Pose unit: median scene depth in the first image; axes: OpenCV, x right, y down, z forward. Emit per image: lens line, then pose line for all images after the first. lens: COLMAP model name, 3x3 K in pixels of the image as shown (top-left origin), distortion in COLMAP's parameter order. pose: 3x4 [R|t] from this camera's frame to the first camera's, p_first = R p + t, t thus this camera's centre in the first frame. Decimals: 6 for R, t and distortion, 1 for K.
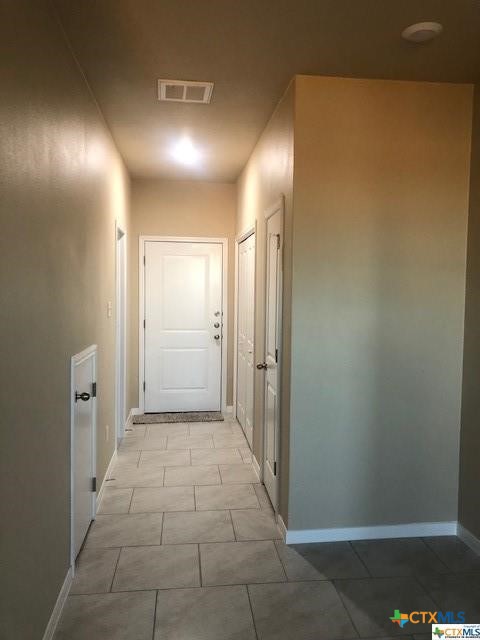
lens RADIAL K [[522.0, 0, 259.3], [0, 522.0, 319.6], [0, 0, 1]] dist [0.041139, -0.049541]
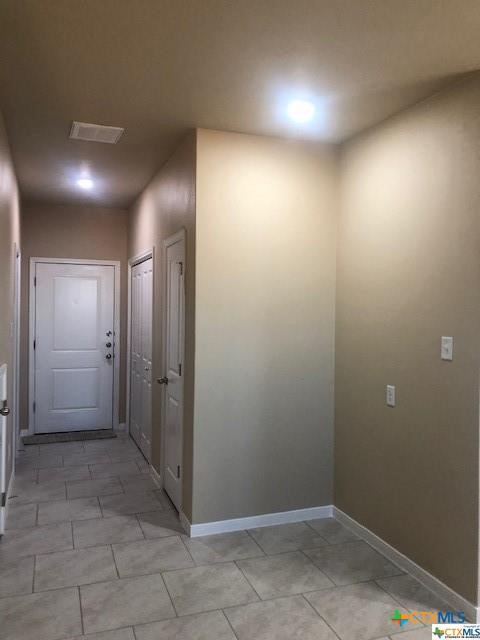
lens RADIAL K [[522.0, 0, 259.3], [0, 522.0, 319.6], [0, 0, 1]] dist [0.041139, -0.049541]
pose [[0.971190, -0.003274, 0.238284, -0.052560], [0.012446, 0.999238, -0.036999, 0.003915], [-0.237981, 0.038898, 0.970491, -0.102461]]
